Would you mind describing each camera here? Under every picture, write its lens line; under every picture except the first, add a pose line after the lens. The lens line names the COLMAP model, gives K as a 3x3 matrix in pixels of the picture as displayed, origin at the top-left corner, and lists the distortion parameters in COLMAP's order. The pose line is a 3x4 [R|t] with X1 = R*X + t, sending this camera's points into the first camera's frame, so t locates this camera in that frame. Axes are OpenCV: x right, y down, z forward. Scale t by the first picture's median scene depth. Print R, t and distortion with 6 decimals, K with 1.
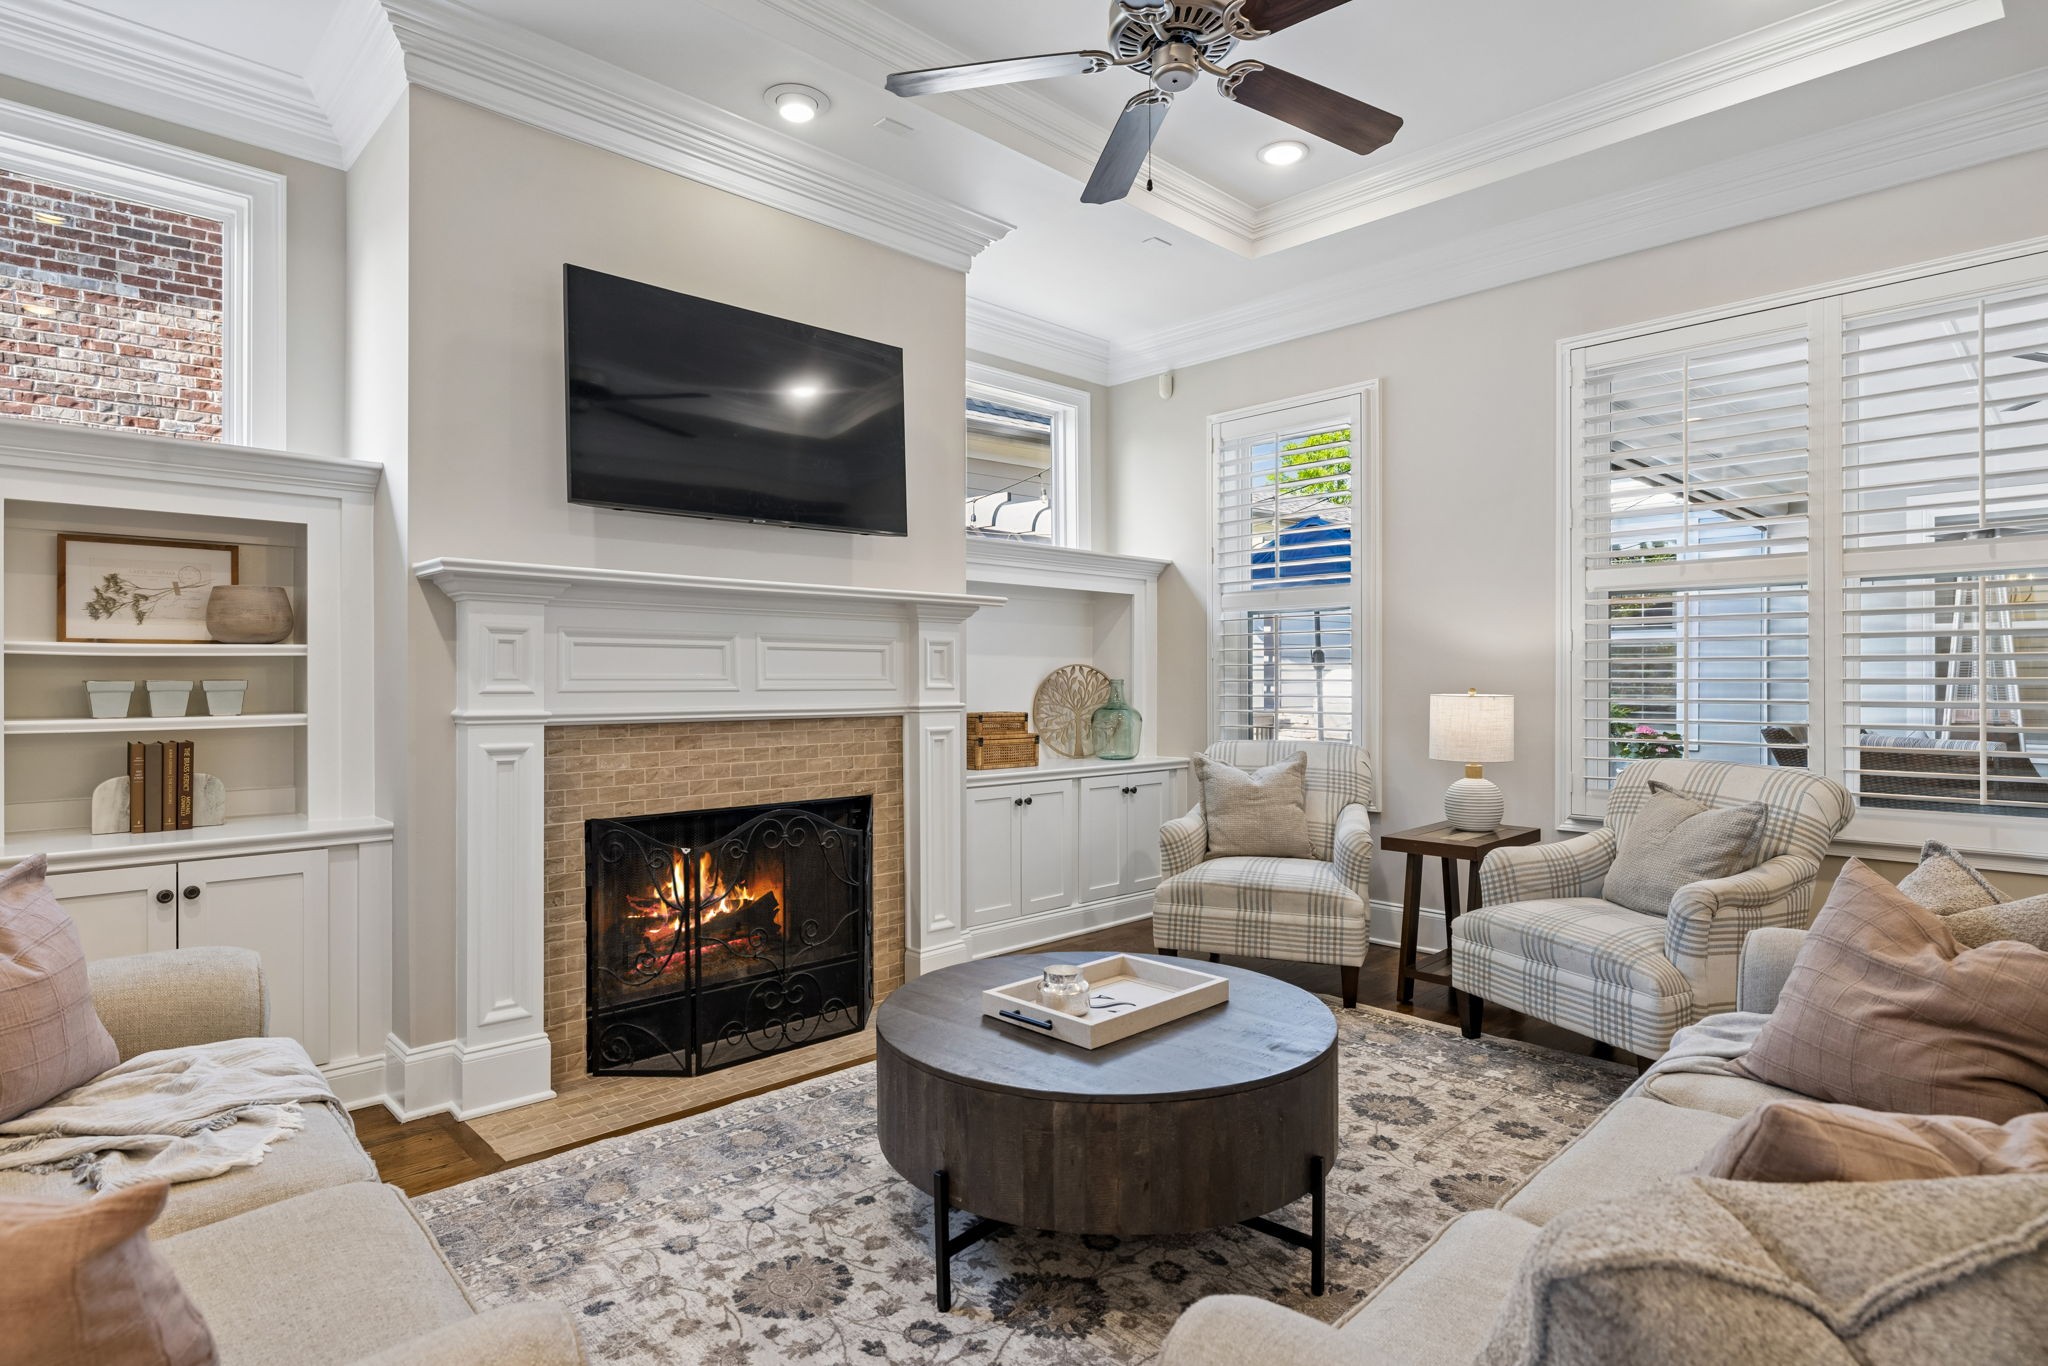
lens RADIAL K [[1076.2, 0, 1027.3], [0, 1076.2, 679.2], [0, 0, 1]] dist [-0.004148, 0.001163]
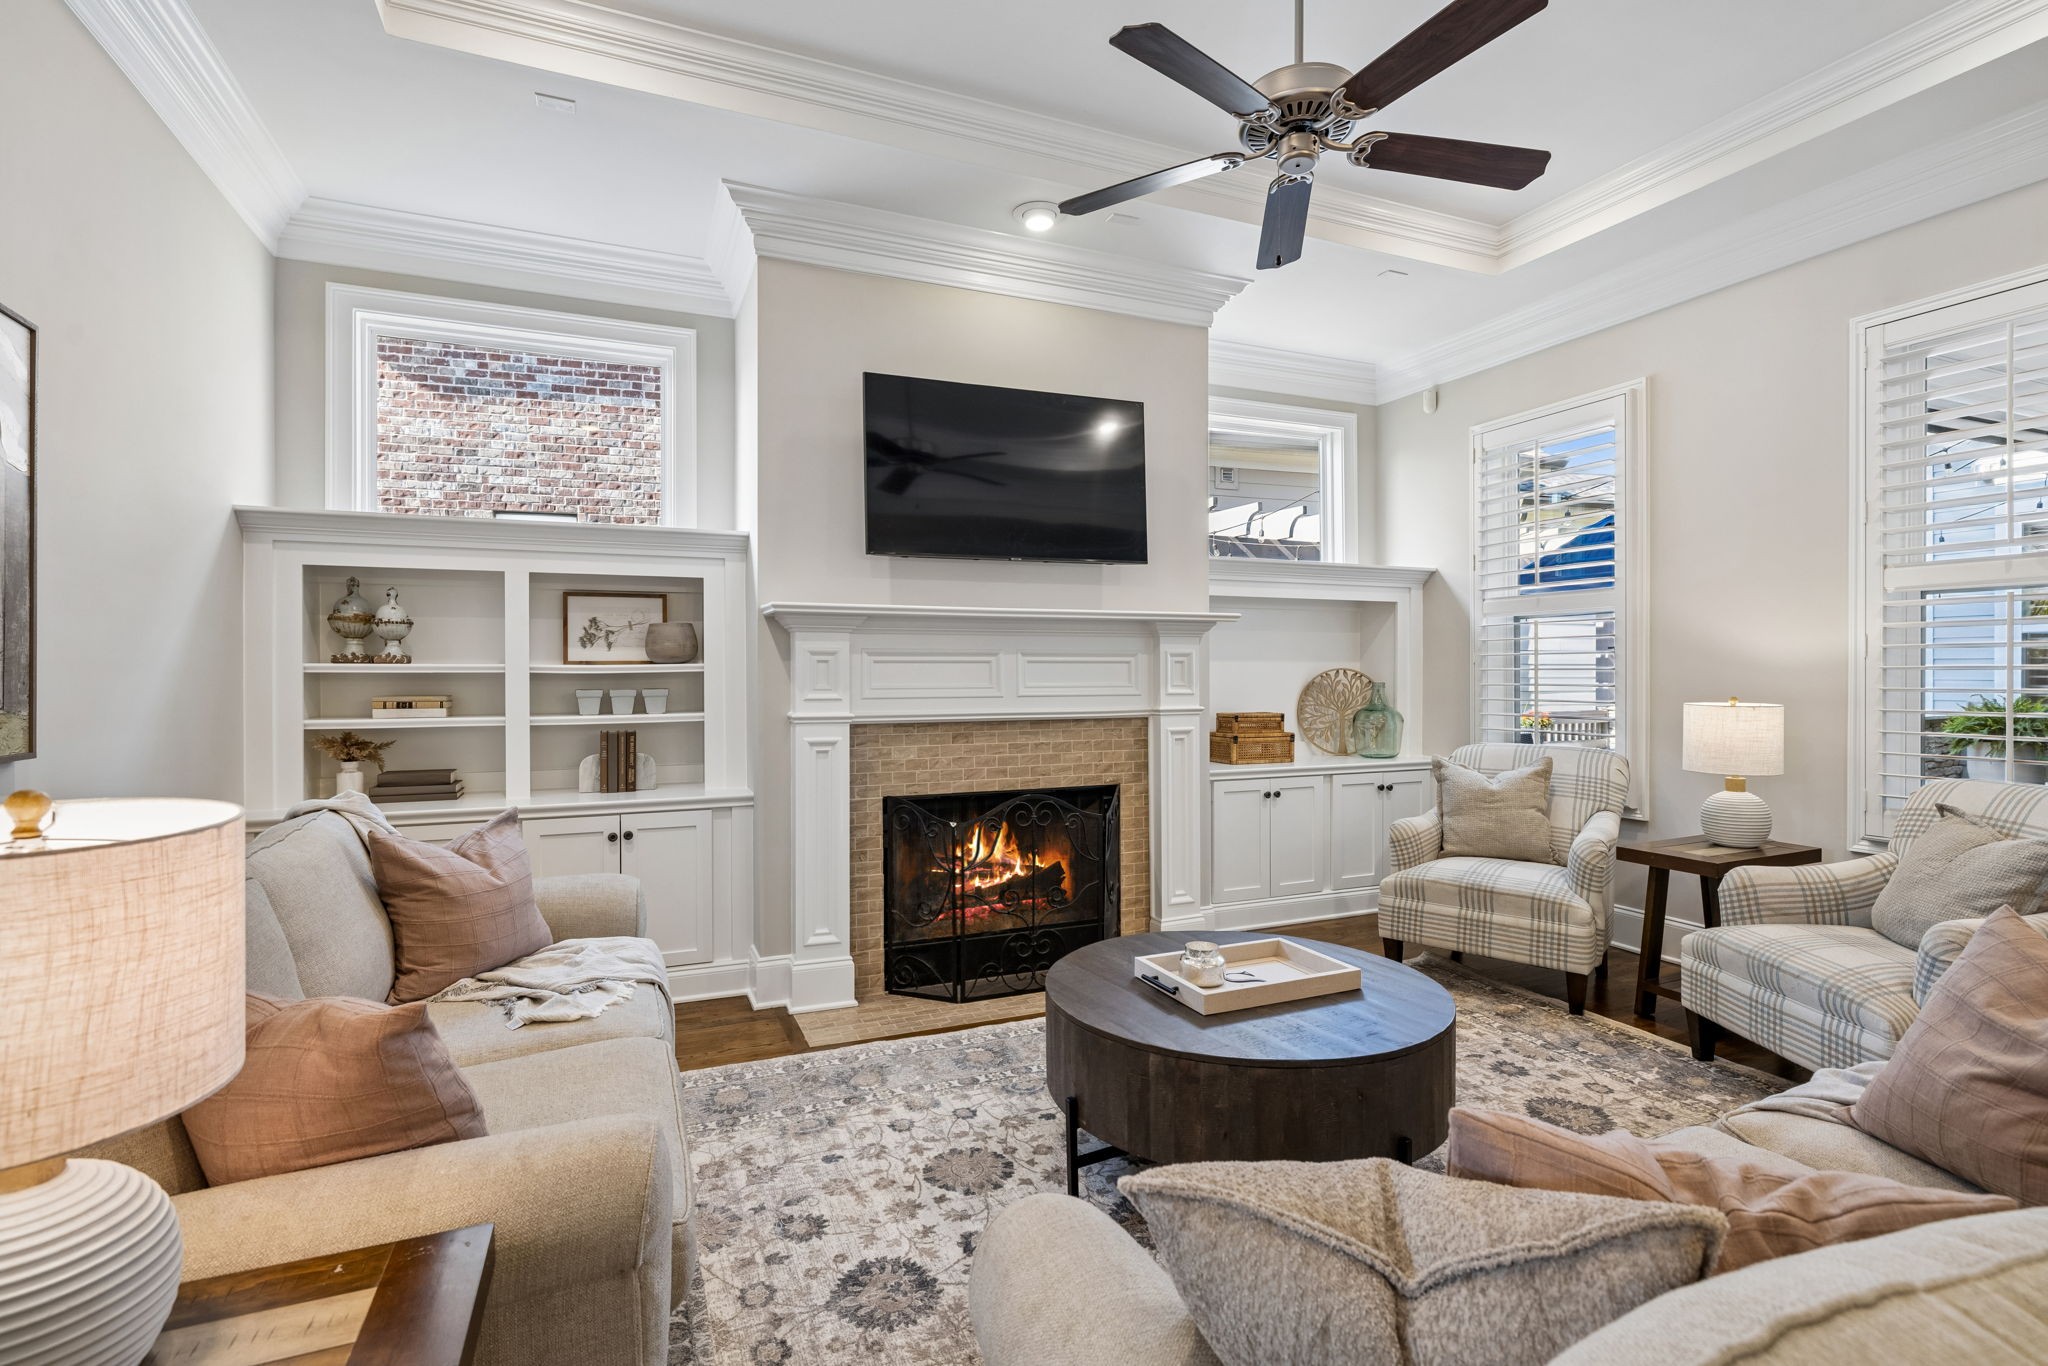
lens RADIAL K [[972.4, 0, 1021.4], [0, 972.4, 674.8], [0, 0, 1]] dist [-0.008150, 0.002804]
pose [[0.933753, -0.000719, -0.357918, 0.167017], [0.002366, 0.999989, 0.004164, -0.021100], [0.357911, -0.004735, 0.933744, -0.038502]]
